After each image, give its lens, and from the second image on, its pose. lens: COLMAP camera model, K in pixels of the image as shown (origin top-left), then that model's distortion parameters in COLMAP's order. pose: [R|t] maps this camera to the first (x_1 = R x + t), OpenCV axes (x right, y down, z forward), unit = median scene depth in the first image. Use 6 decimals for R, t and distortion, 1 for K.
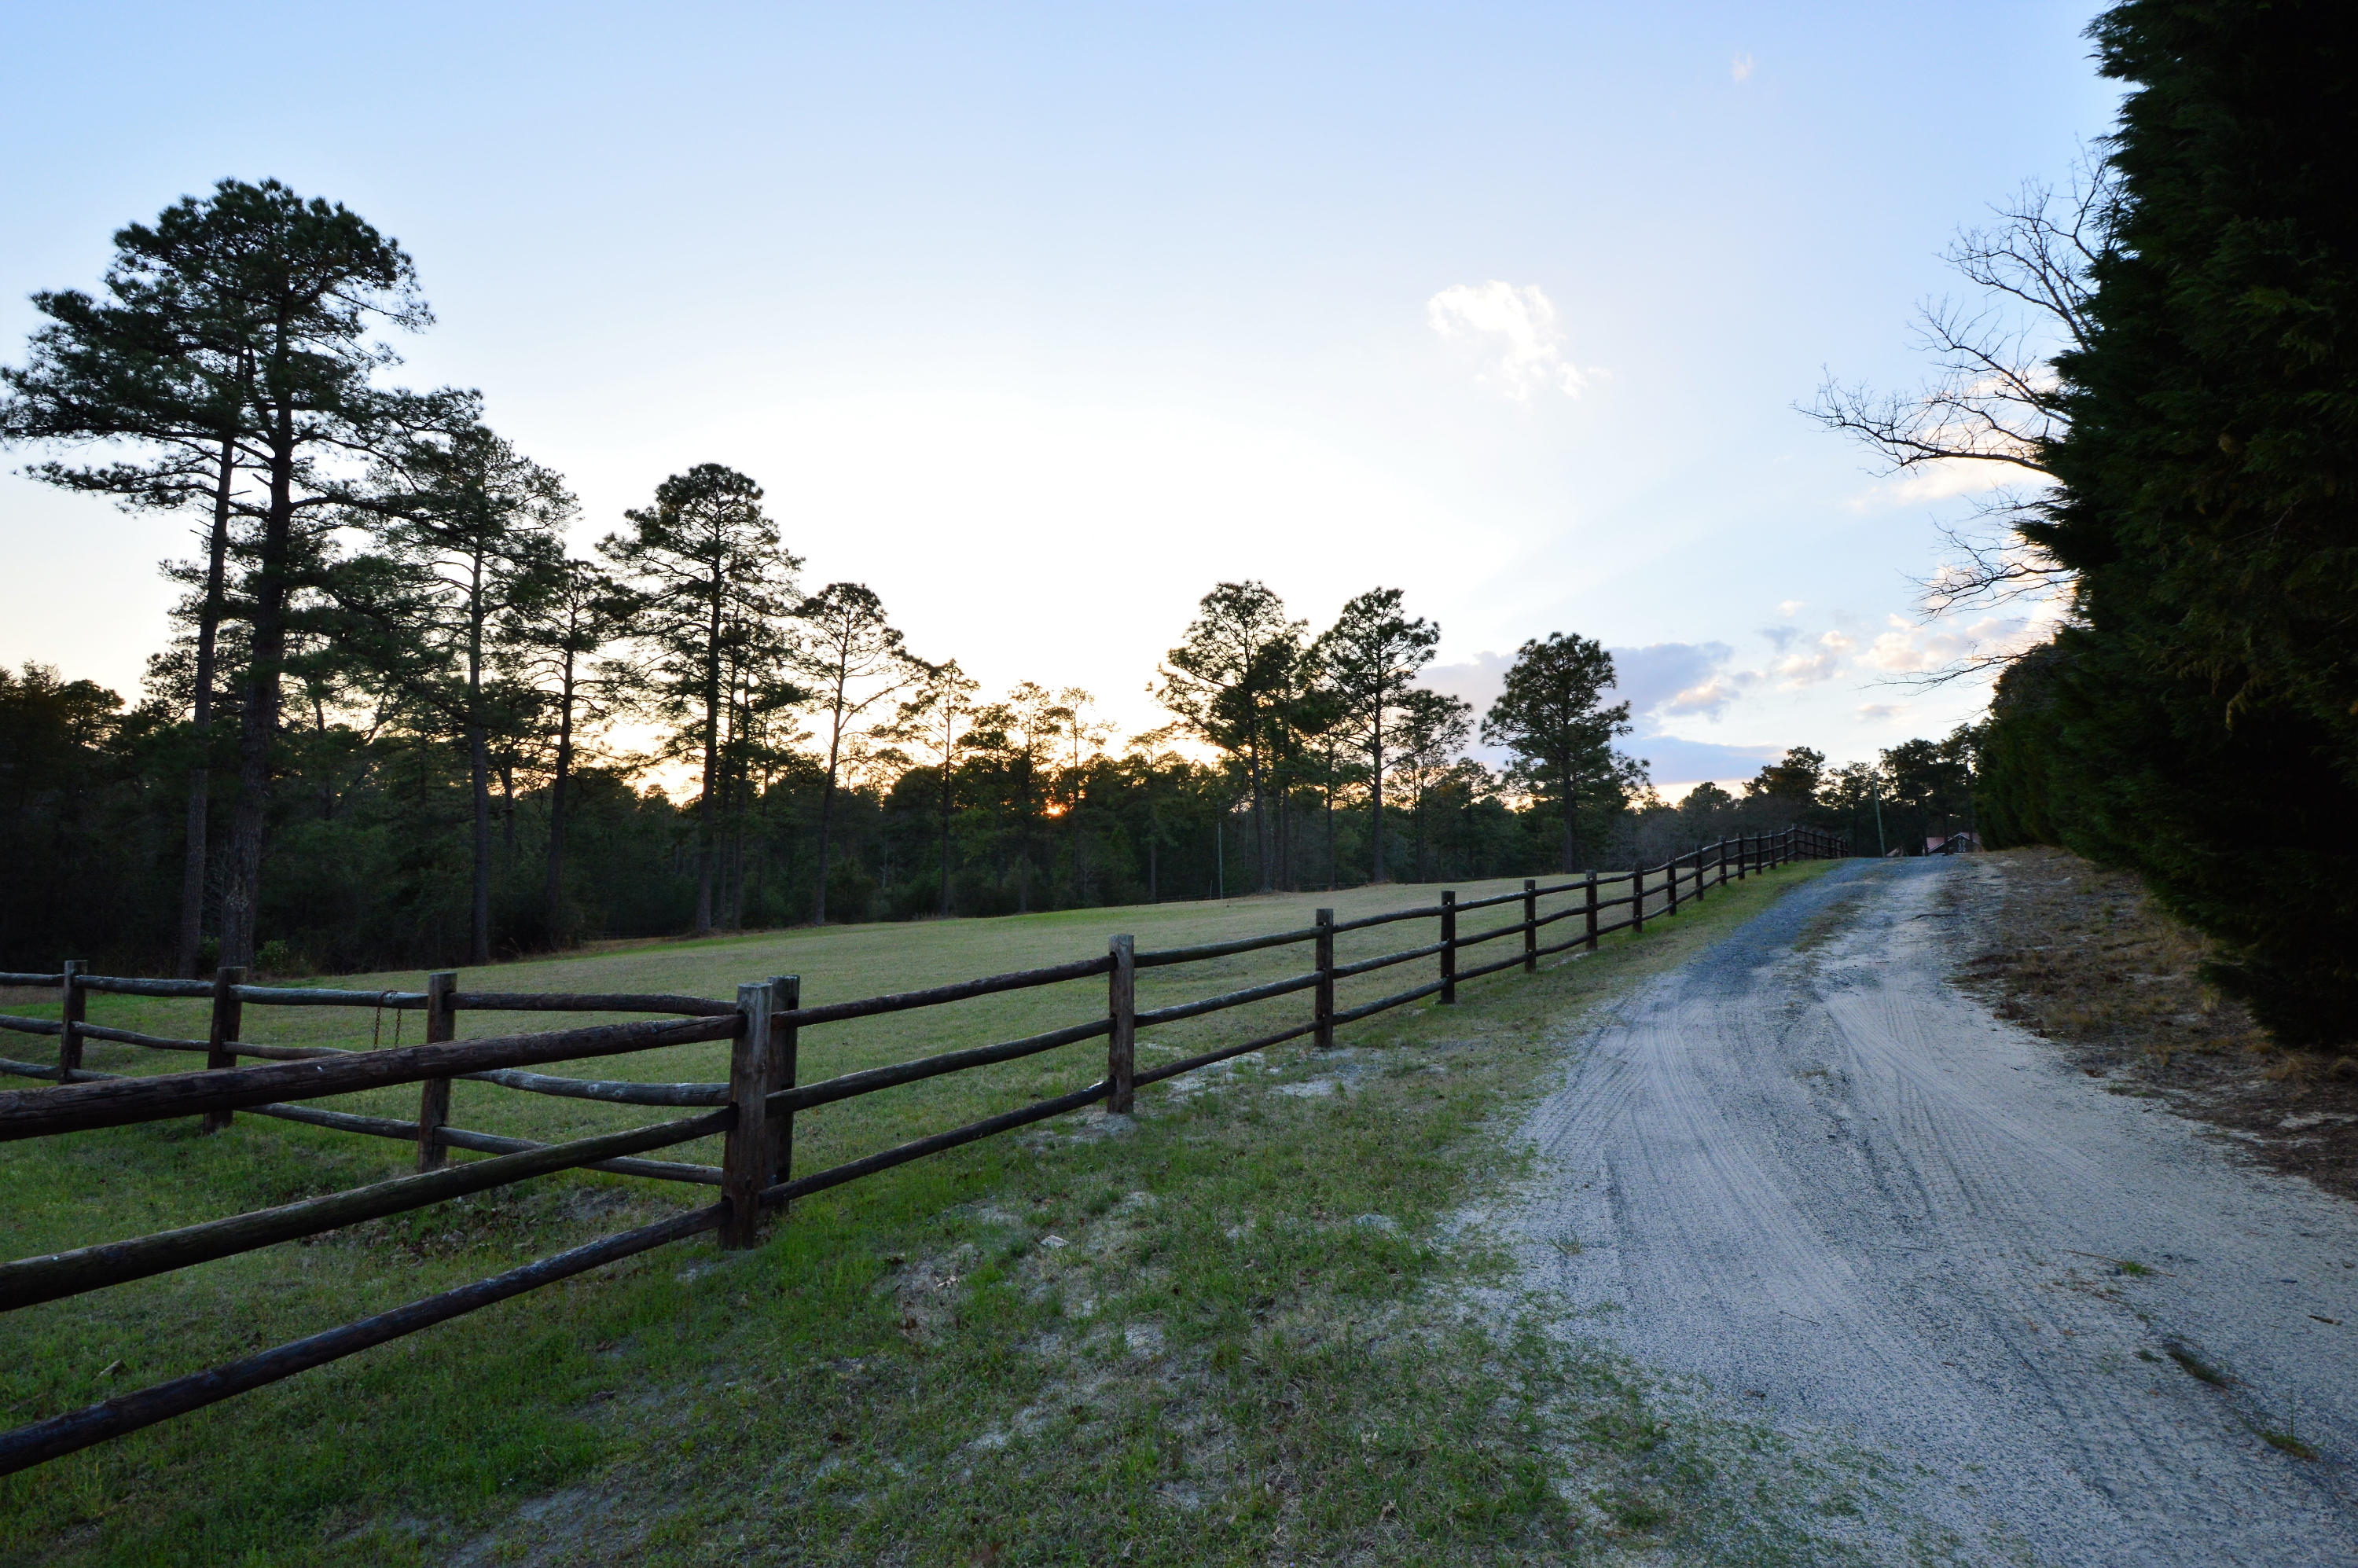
lens RADIAL K [[1034.3, 0, 1197.2], [0, 1034.3, 780.7], [0, 0, 1]] dist [0.010102, -0.020576]
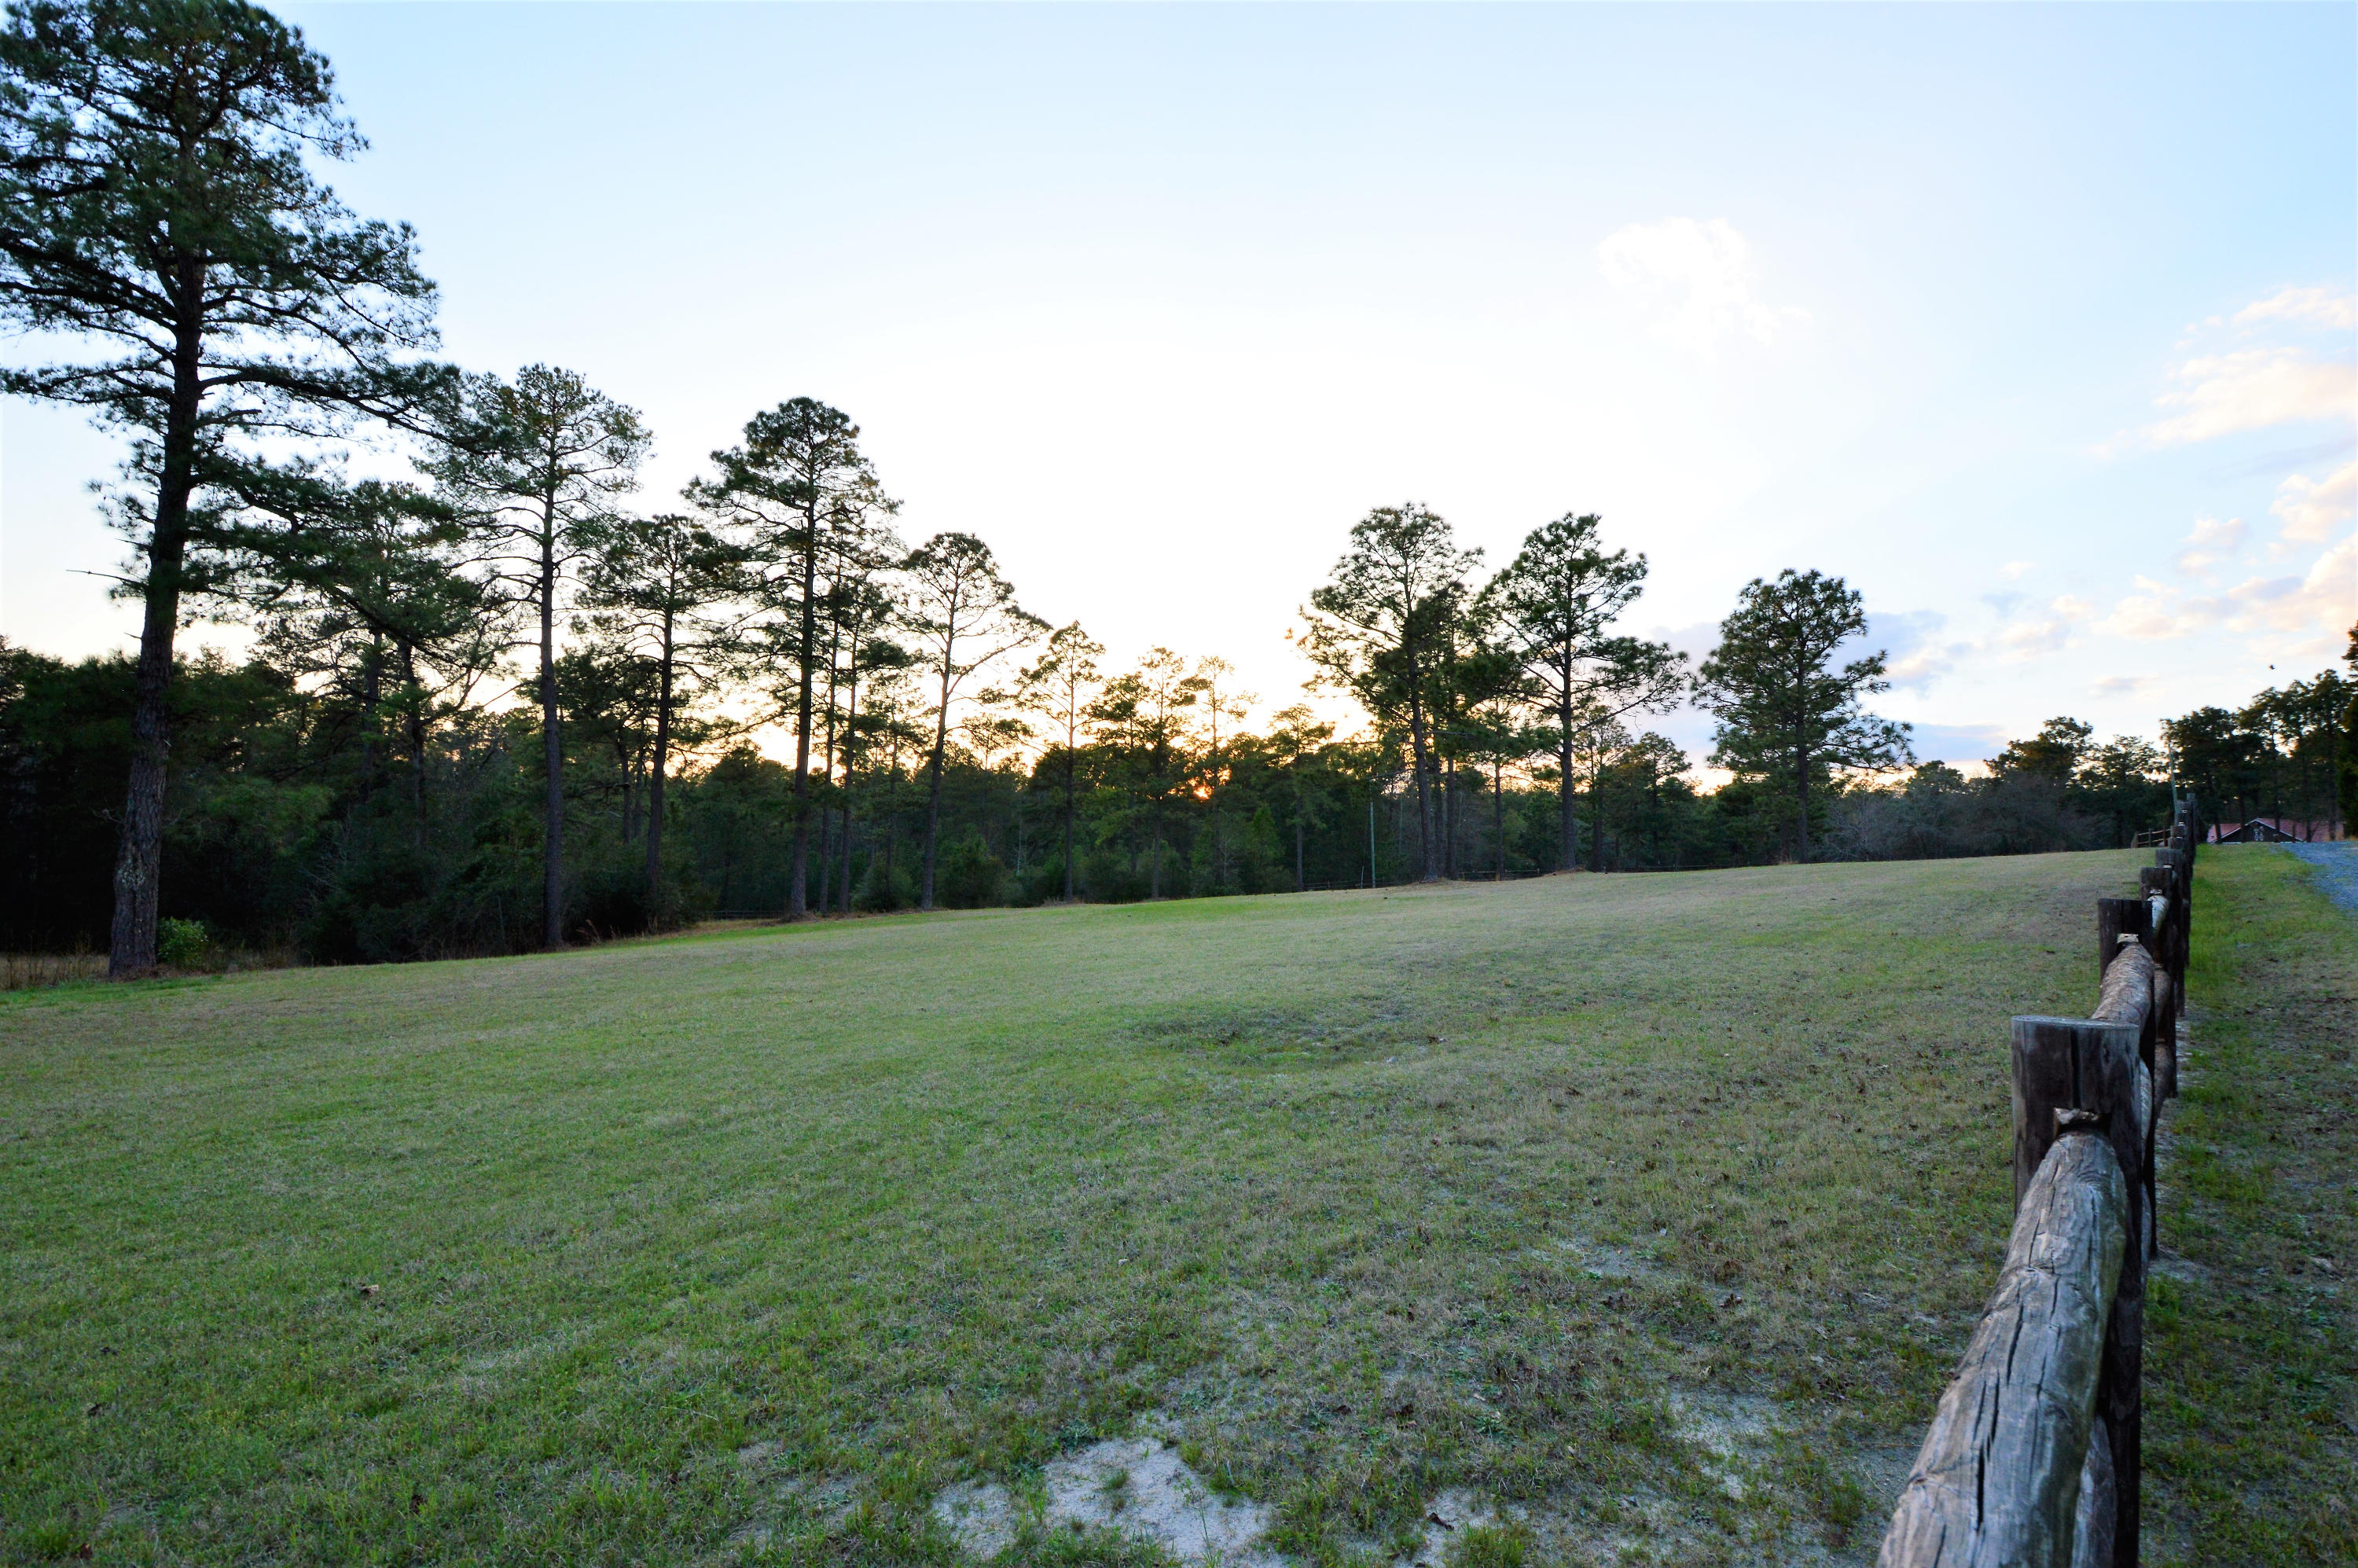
lens RADIAL K [[1031.0, 0, 1198.8], [0, 1031.0, 781.3], [0, 0, 1]] dist [0.011918, -0.020607]
pose [[0.989761, -0.000612, -0.142733, 0.000557], [0.002707, 0.999891, 0.014485, 0.013956], [0.142708, -0.014723, 0.989655, 0.140757]]
